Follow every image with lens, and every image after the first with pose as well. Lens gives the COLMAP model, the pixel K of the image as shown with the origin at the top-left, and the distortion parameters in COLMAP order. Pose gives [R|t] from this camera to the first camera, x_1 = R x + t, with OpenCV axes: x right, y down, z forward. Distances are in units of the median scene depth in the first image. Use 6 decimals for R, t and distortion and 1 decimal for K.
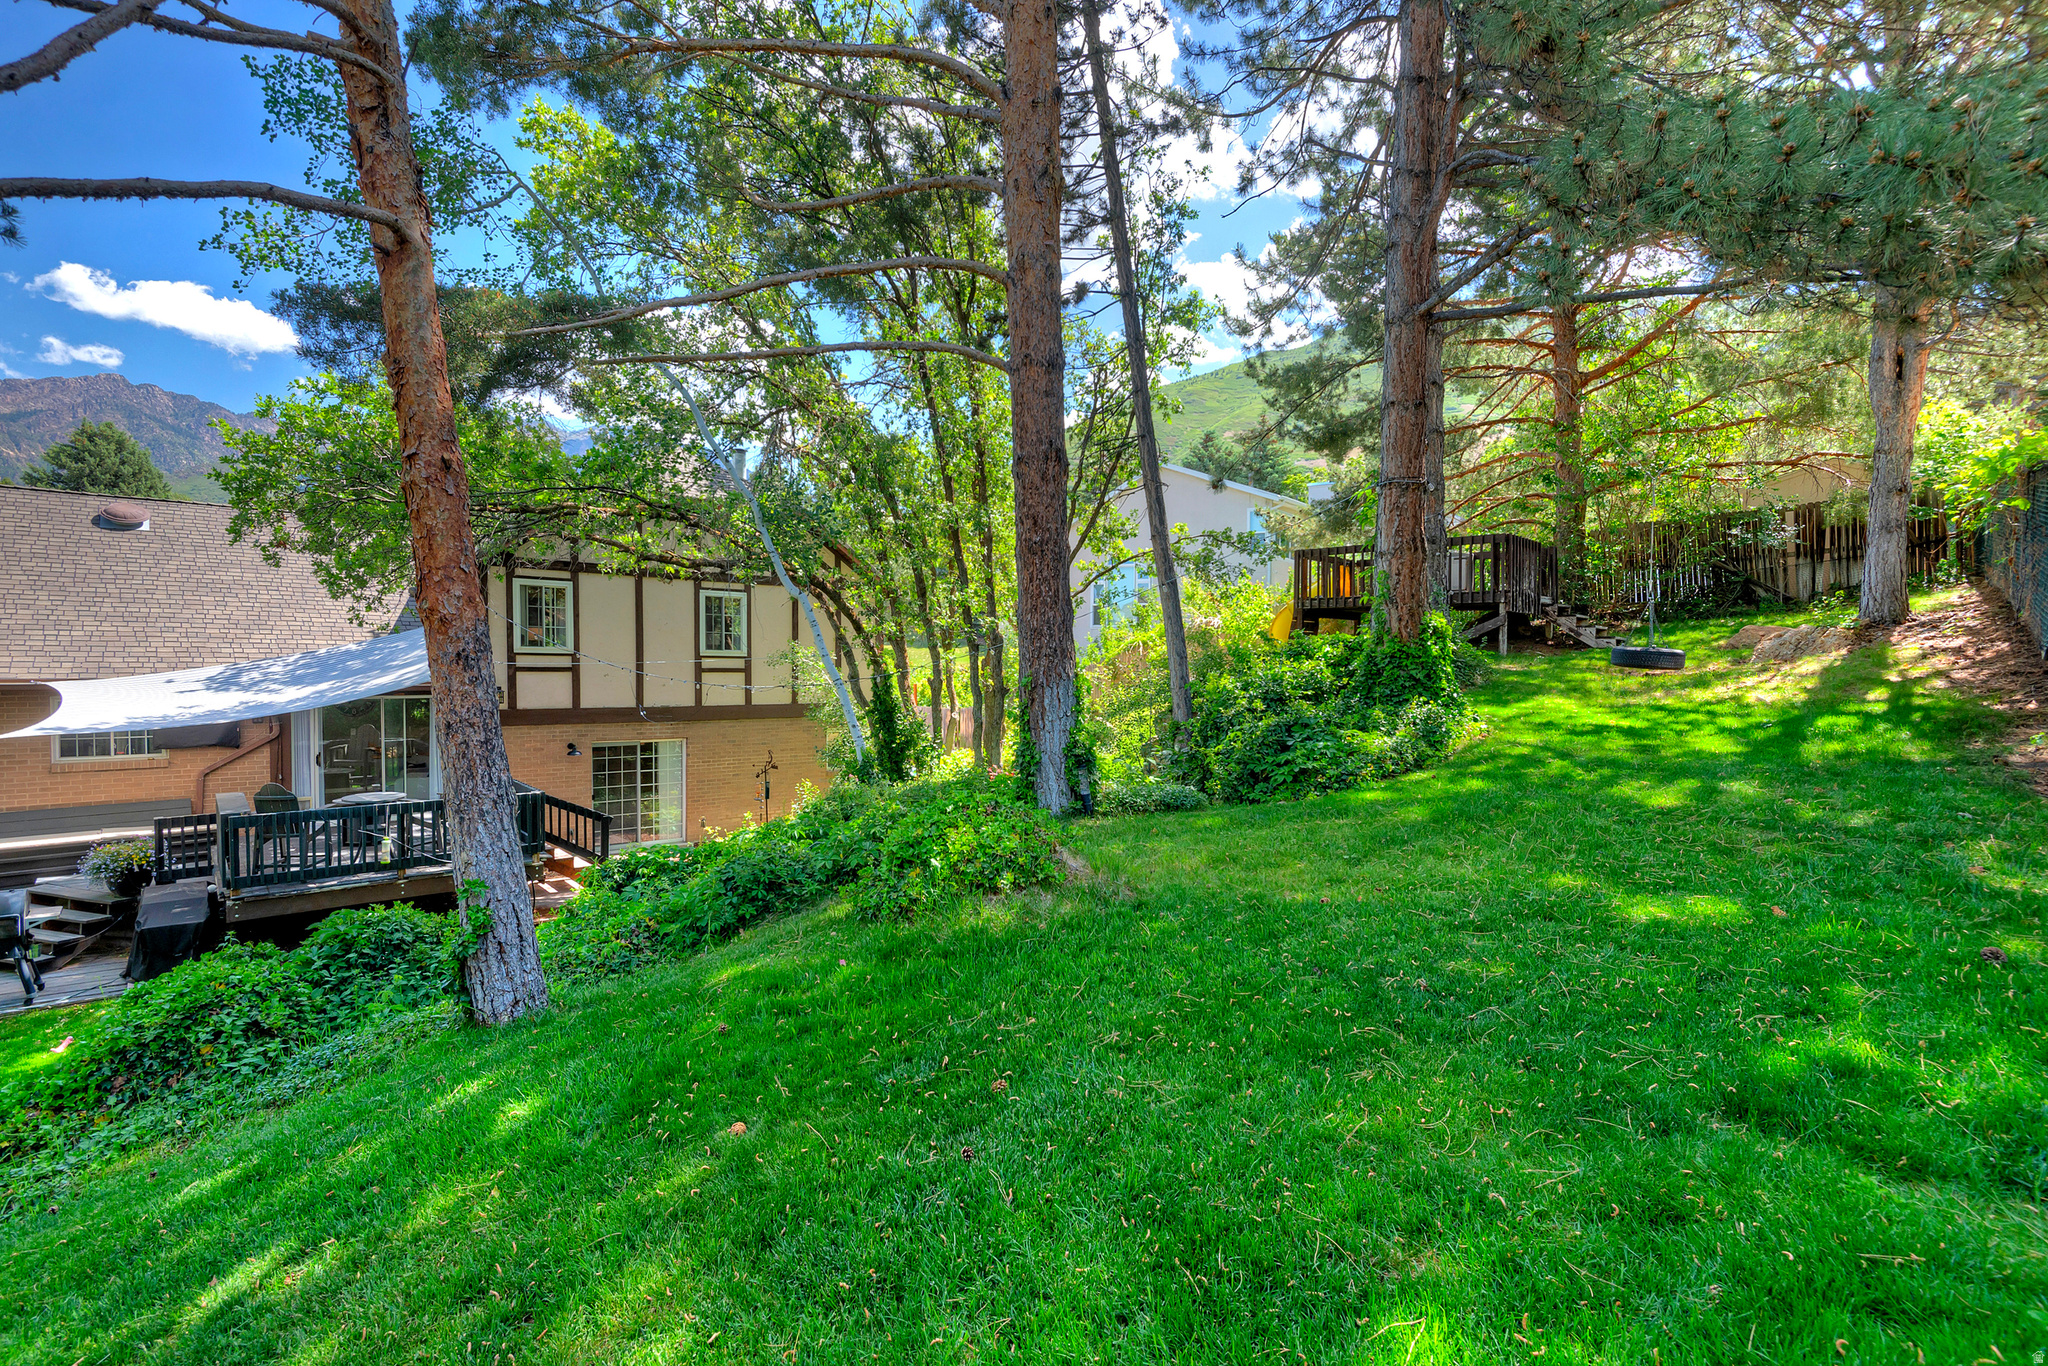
lens RADIAL K [[960.8, 0, 1022.7], [0, 960.8, 711.0], [0, 0, 1]] dist [-0.011534, -0.000606]
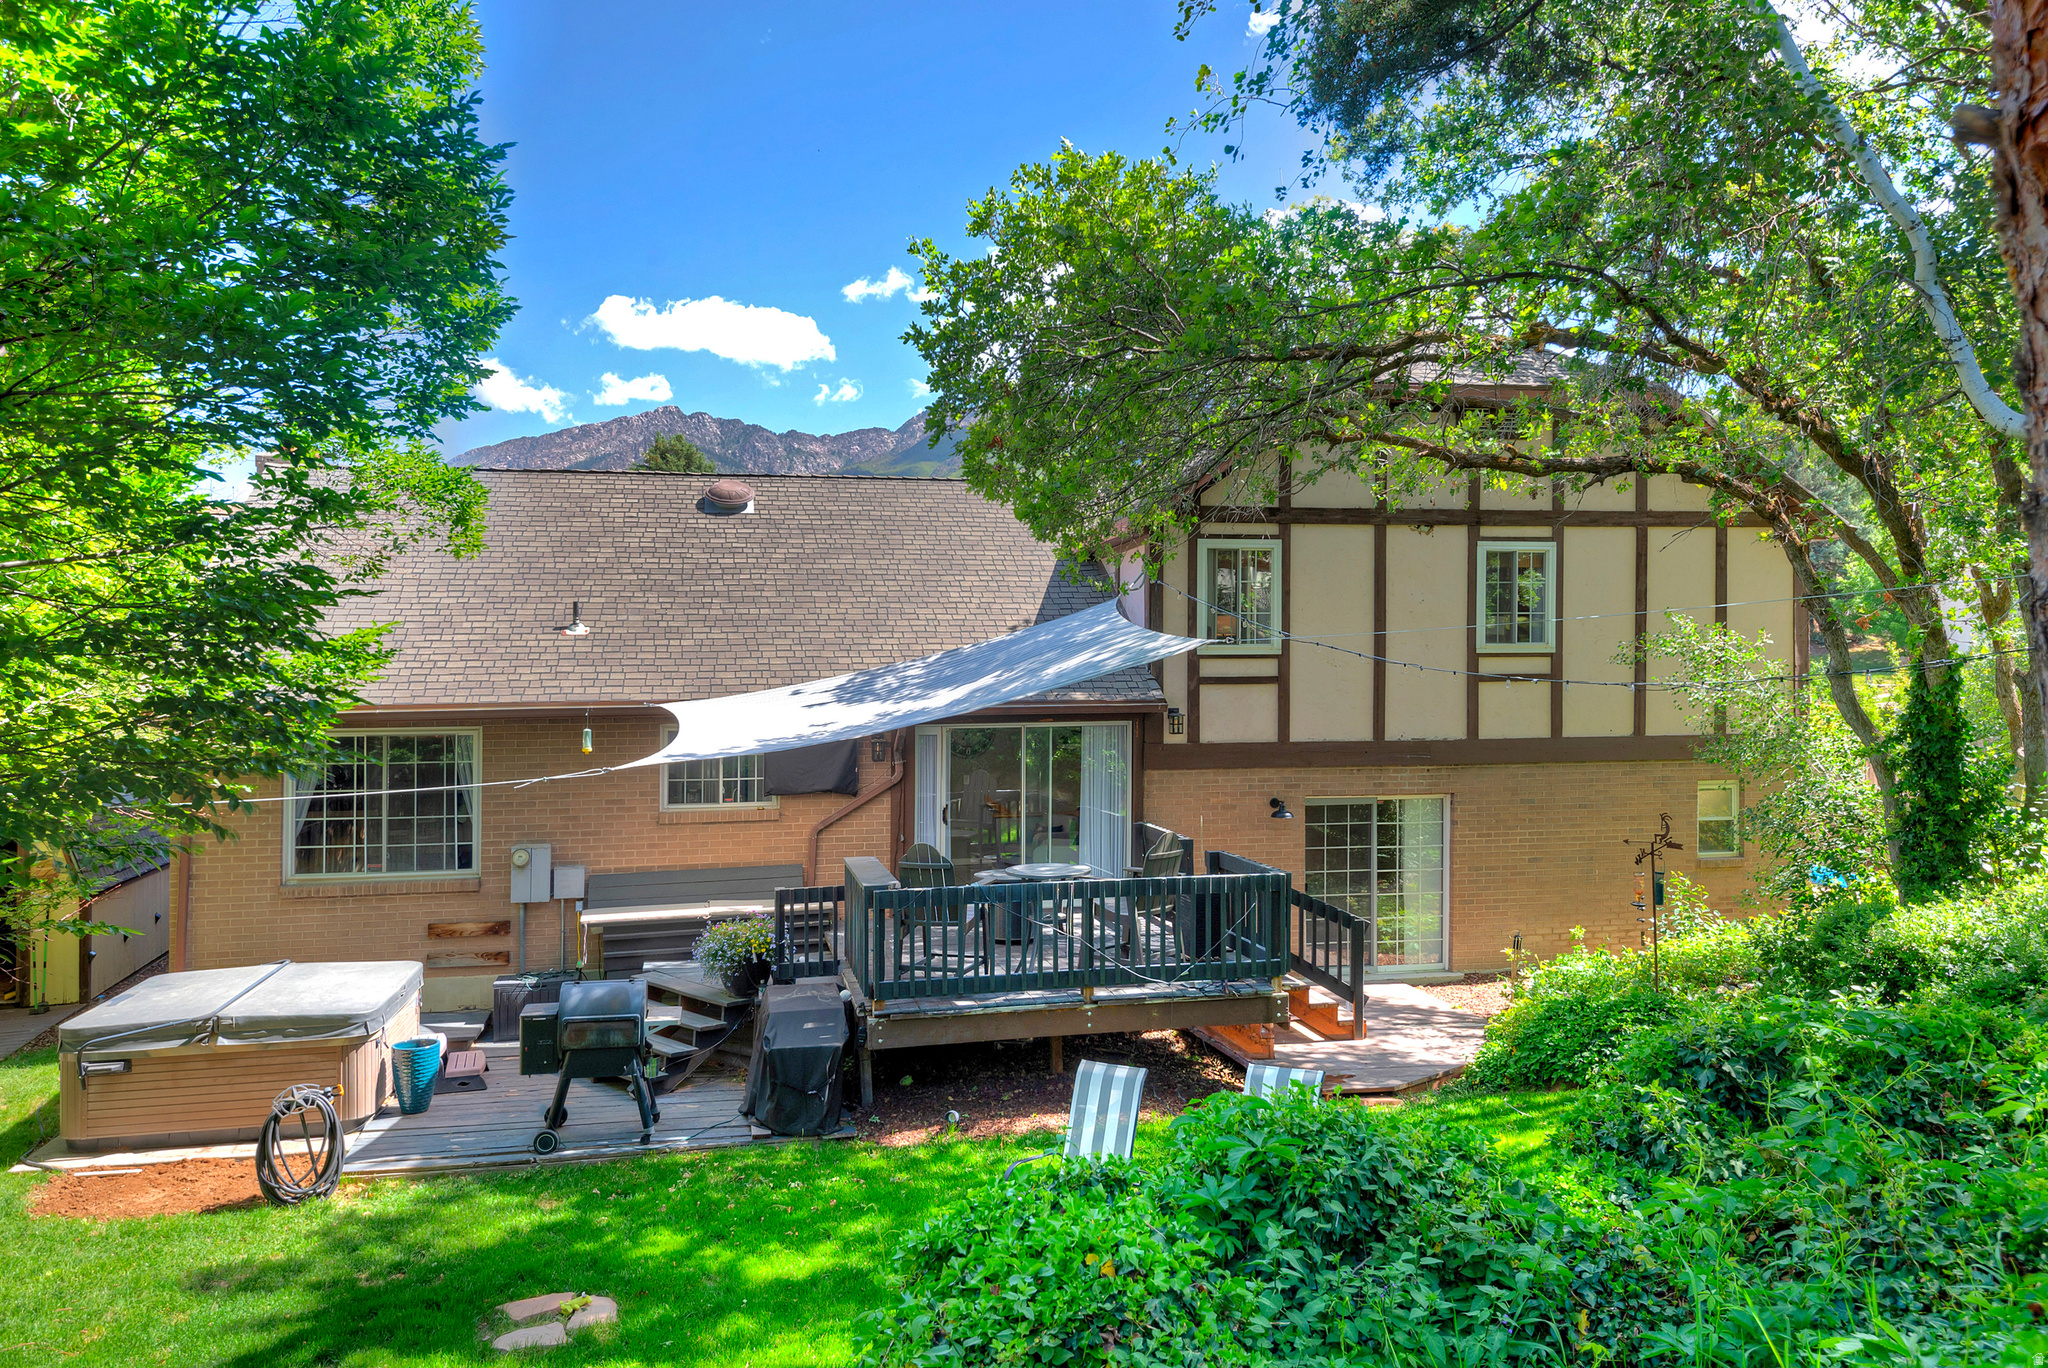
lens RADIAL K [[1432.1, 0, 1024.0], [0, 1432.1, 684.0], [0, 0, 1]] dist [0.028280, 0.000952]
pose [[0.867672, -0.027198, -0.496393, -0.189635], [-0.004154, 0.998071, -0.061946, 0.022691], [0.497121, 0.055811, 0.865885, 0.136240]]
